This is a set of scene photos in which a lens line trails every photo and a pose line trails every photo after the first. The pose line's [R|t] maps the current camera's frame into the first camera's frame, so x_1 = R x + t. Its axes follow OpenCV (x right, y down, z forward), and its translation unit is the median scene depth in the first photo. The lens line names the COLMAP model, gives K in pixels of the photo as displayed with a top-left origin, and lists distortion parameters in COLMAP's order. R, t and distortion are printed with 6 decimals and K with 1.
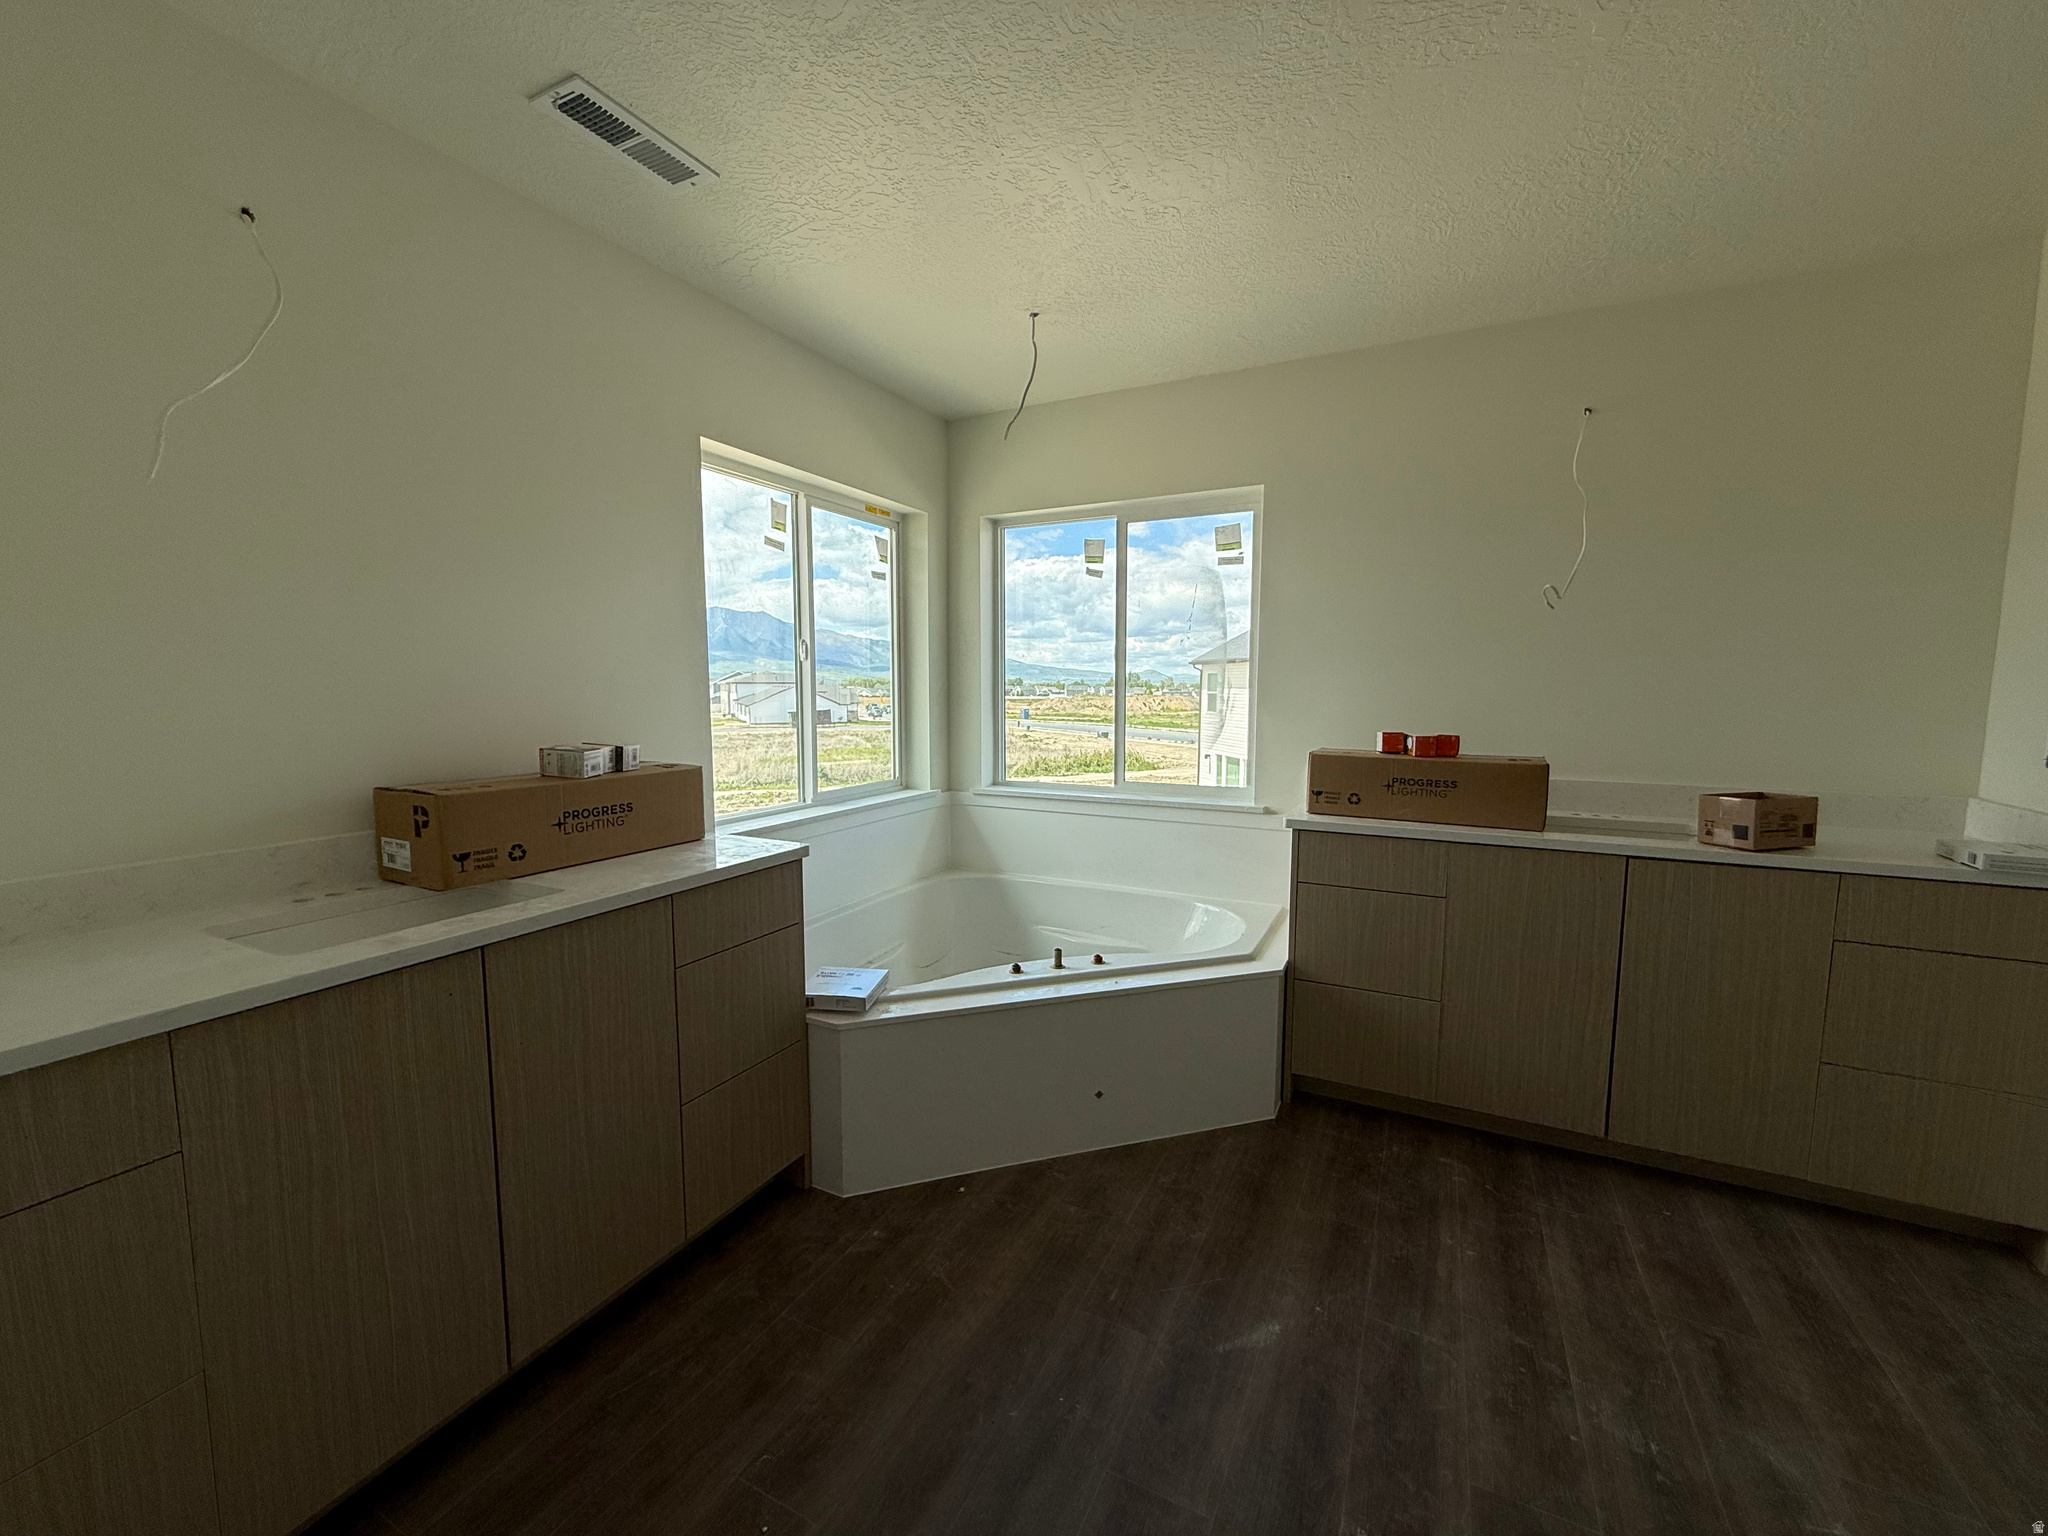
lens RADIAL K [[818.2, 0, 1018.6], [0, 818.2, 767.9], [0, 0, 1]] dist [-0.003107, -0.000323]
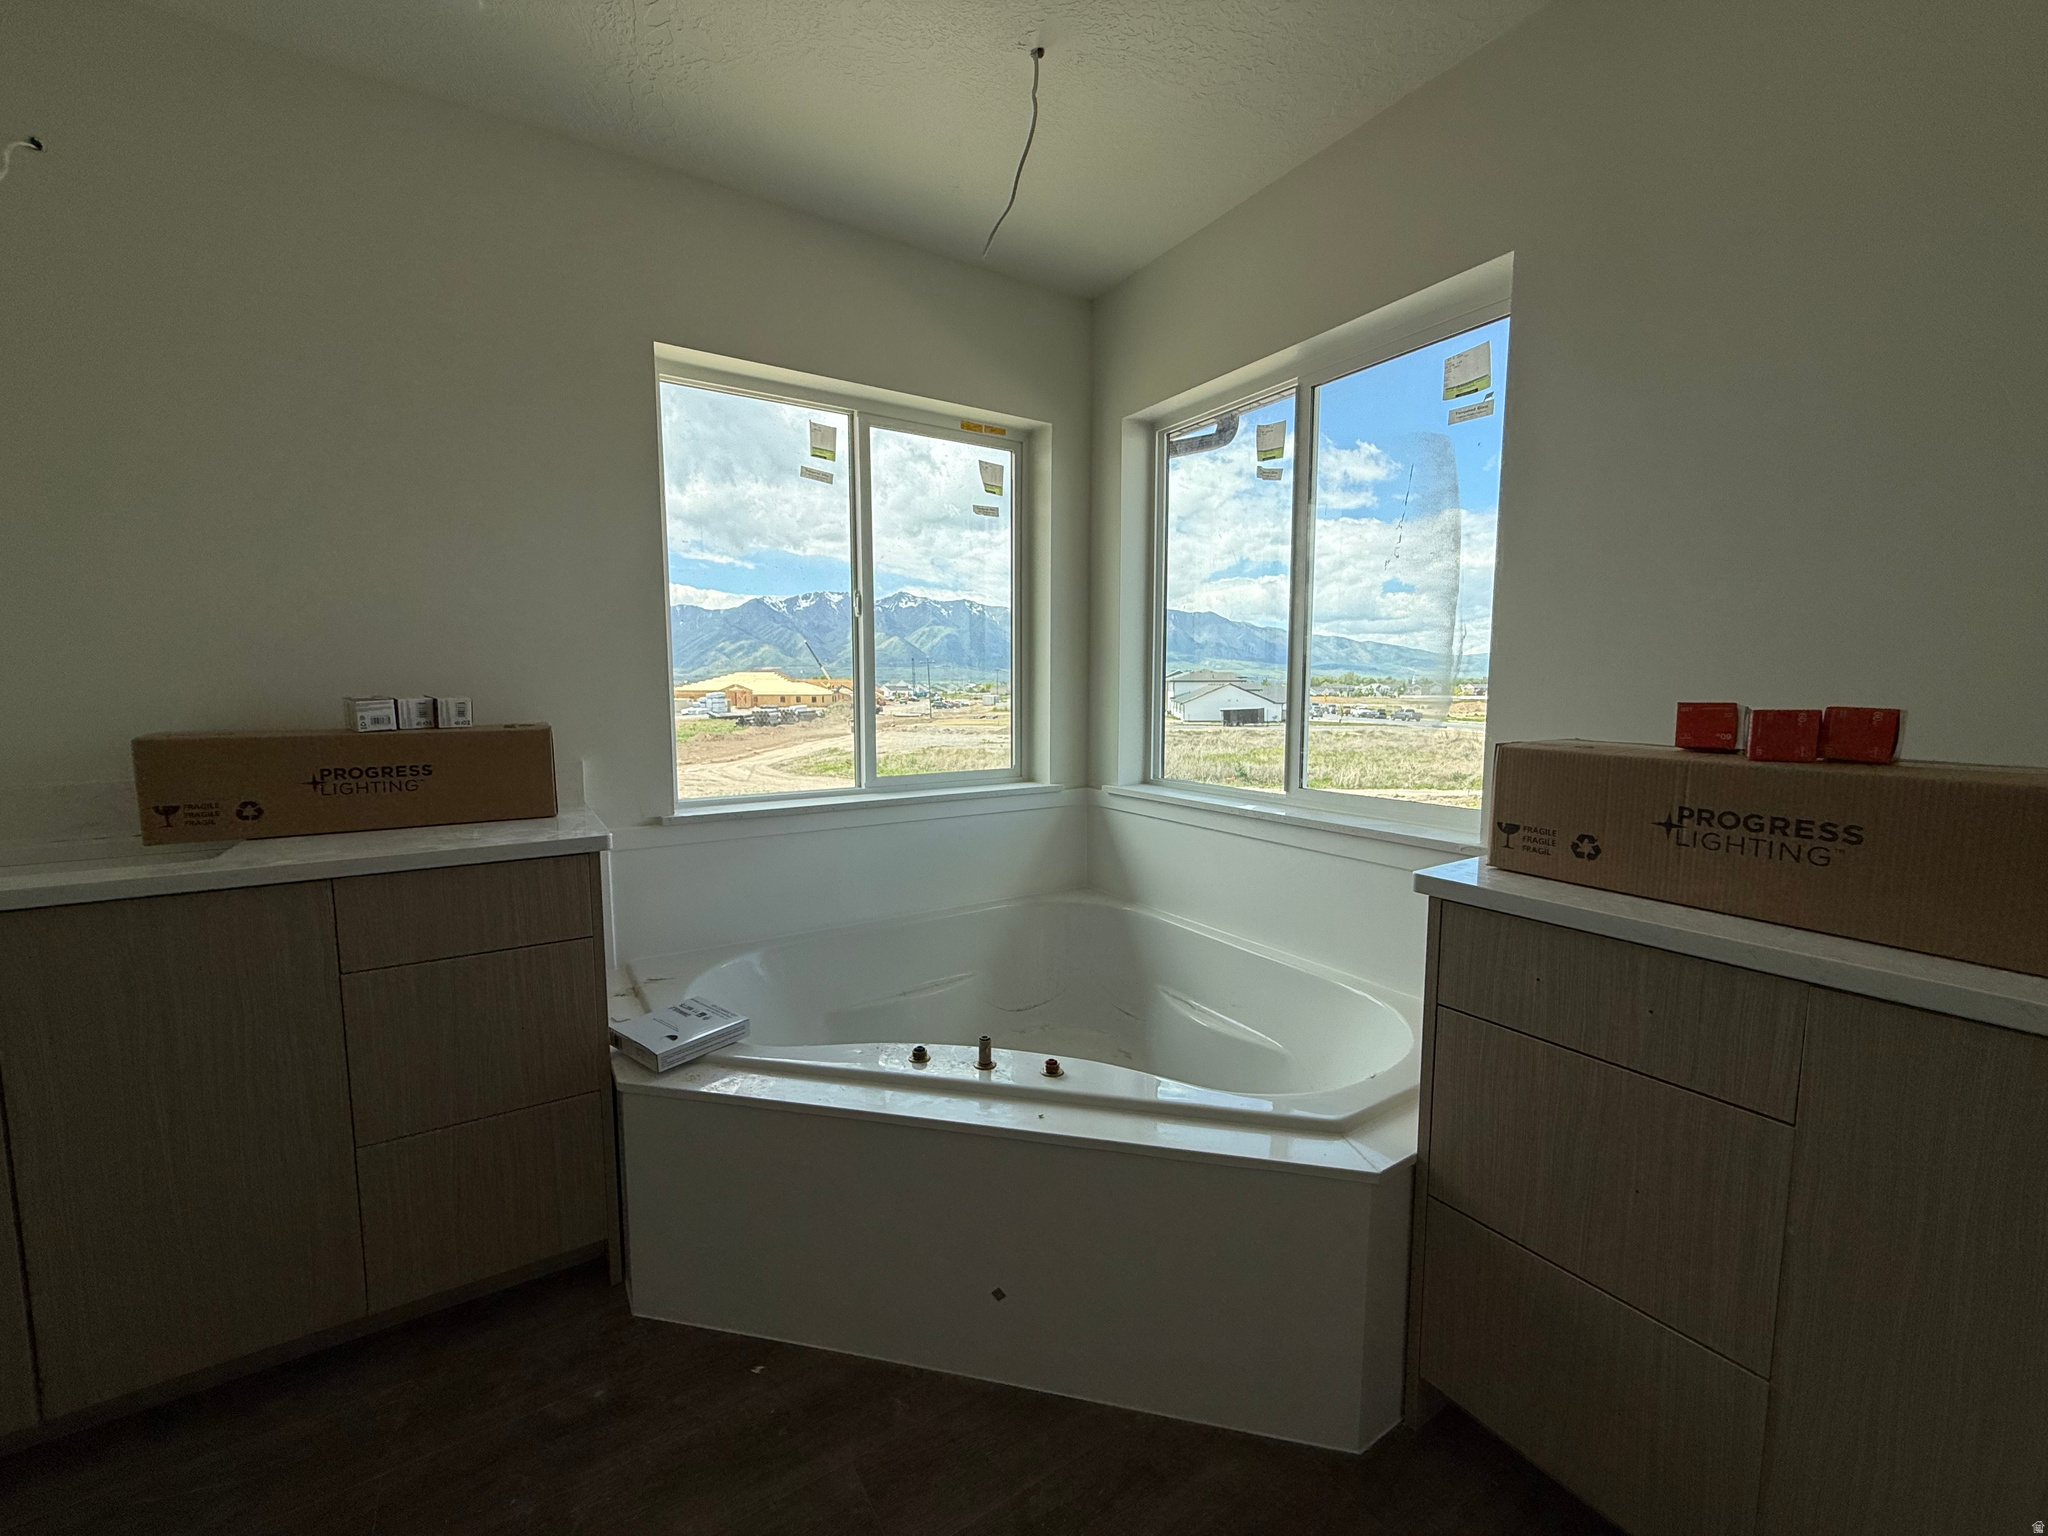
lens RADIAL K [[818.2, 0, 1018.6], [0, 818.2, 767.9], [0, 0, 1]] dist [-0.003107, -0.000323]
pose [[0.862083, 0.049672, -0.504327, 0.304471], [-0.049236, 0.998686, 0.014200, 0.002336], [0.504370, 0.012589, 0.863396, 0.371669]]
